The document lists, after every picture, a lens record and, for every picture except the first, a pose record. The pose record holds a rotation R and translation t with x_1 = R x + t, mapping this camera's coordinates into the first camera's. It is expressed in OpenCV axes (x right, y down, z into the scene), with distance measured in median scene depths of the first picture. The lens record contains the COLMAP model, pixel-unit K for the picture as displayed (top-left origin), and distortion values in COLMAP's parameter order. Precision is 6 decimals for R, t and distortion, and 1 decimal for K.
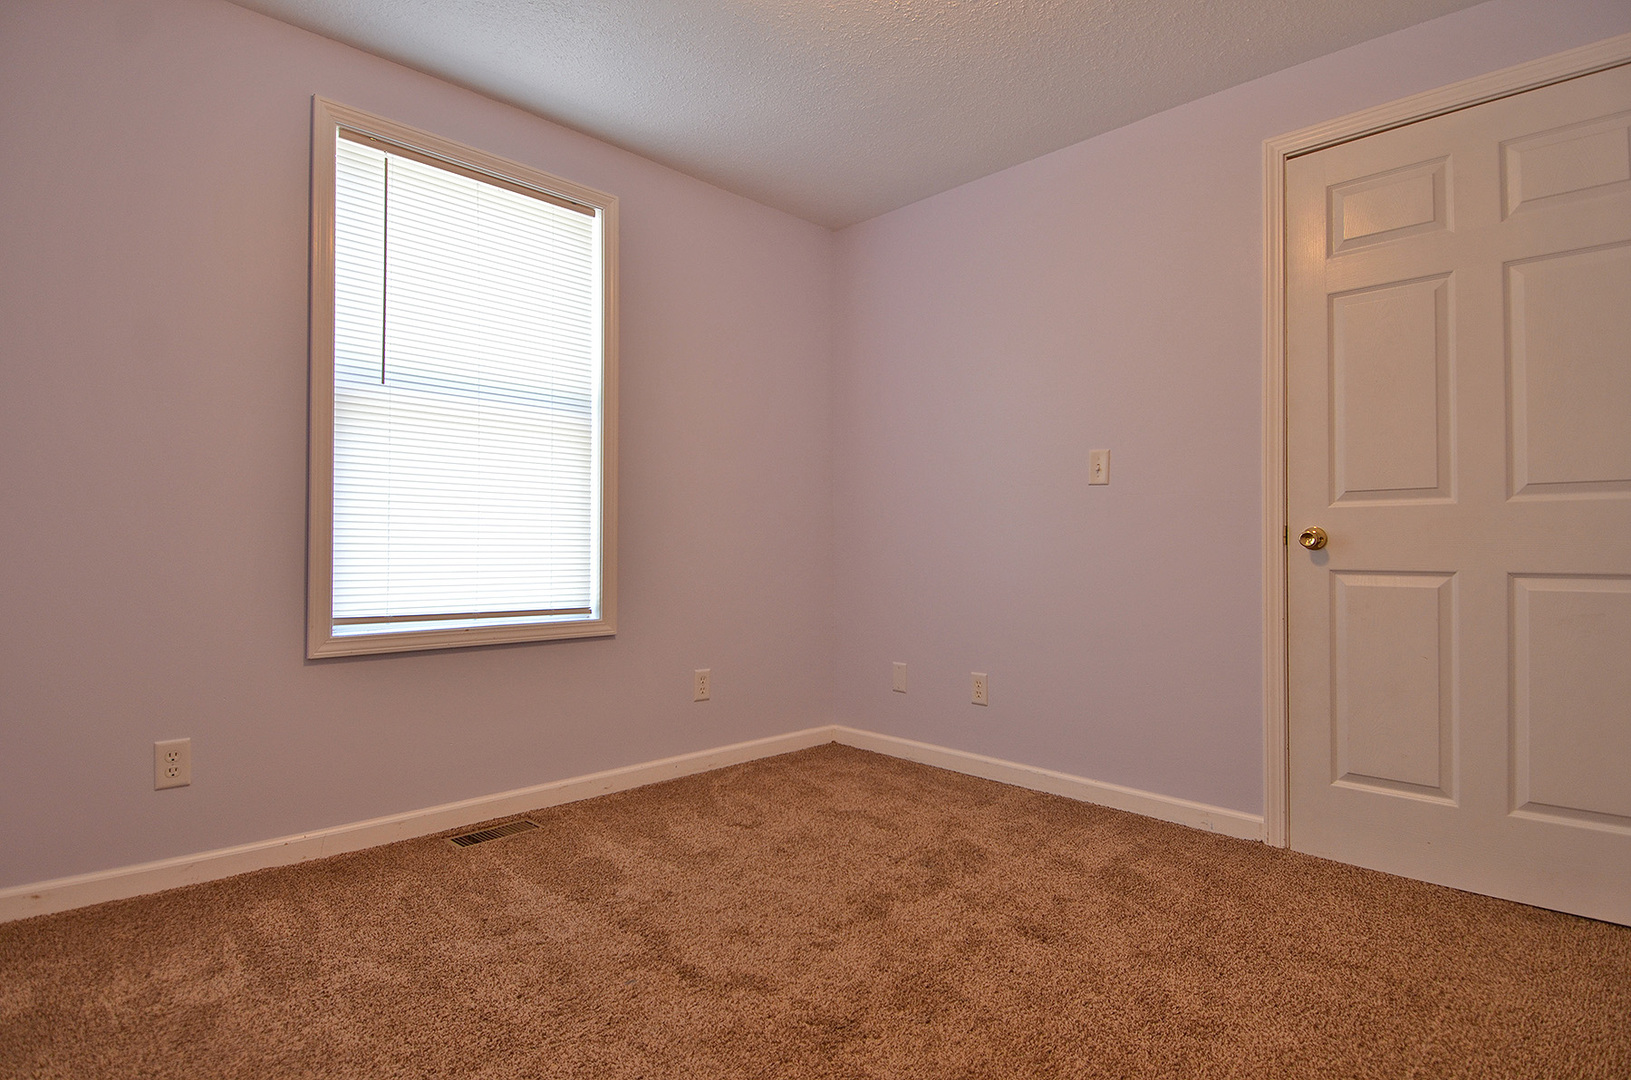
lens RADIAL K [[849.6, 0, 817.8], [0, 849.6, 535.9], [0, 0, 1]] dist [0.041192, -0.049728]
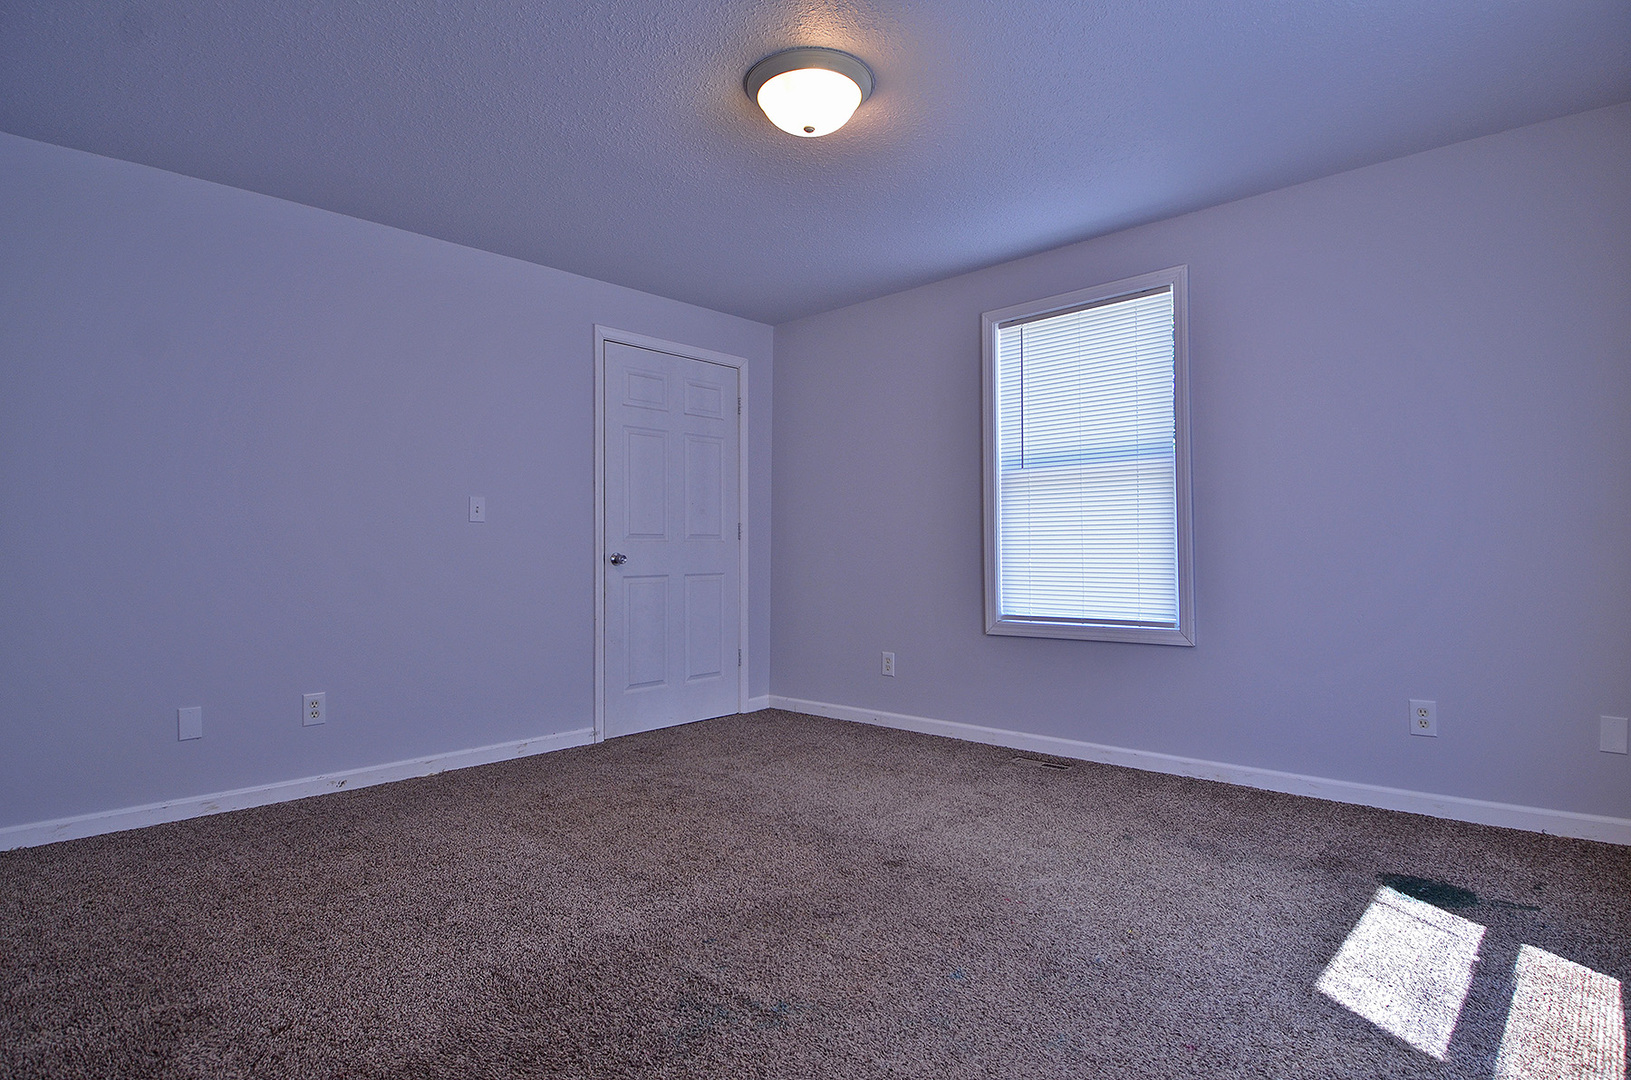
lens RADIAL K [[849.6, 0, 817.8], [0, 849.6, 535.9], [0, 0, 1]] dist [0.041192, -0.049728]
pose [[0.035775, -0.044495, -0.998369, 1.062811], [0.007992, 0.998989, -0.044237, 0.018147], [0.999328, -0.006396, 0.036094, 0.555945]]
